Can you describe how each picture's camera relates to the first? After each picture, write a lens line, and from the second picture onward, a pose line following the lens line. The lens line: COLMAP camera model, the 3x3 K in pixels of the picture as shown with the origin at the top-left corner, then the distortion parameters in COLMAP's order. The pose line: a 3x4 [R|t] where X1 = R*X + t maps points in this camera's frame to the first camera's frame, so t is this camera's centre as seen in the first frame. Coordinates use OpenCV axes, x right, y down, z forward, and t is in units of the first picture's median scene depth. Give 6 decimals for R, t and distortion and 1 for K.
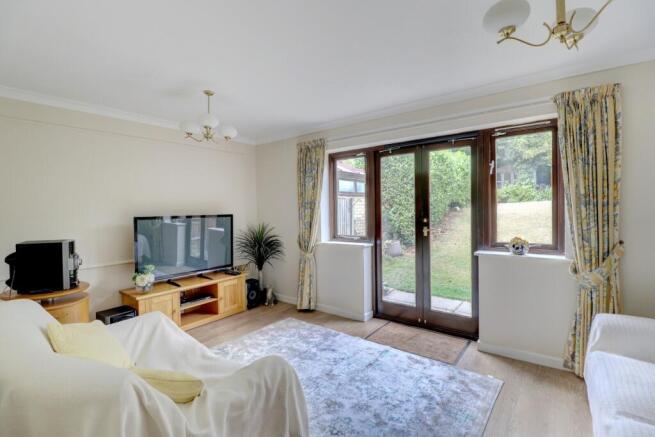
lens RADIAL K [[301.2, 0, 329.2], [0, 301.2, 212.3], [0, 0, 1]] dist [-0.018570, -0.000247]
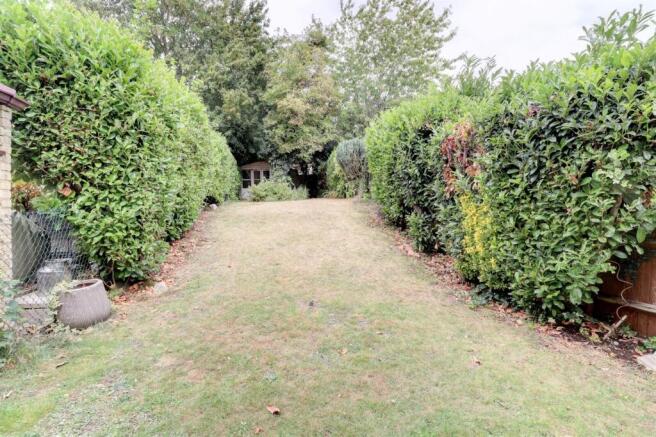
lens RADIAL K [[301.7, 0, 326.5], [0, 301.7, 215.5], [0, 0, 1]] dist [-0.018570, -0.000247]
pose [[0.676600, -0.006254, 0.736324, 0.089882], [0.008769, 0.999961, 0.000435, 0.008767], [-0.736299, 0.006163, 0.676629, 0.322282]]
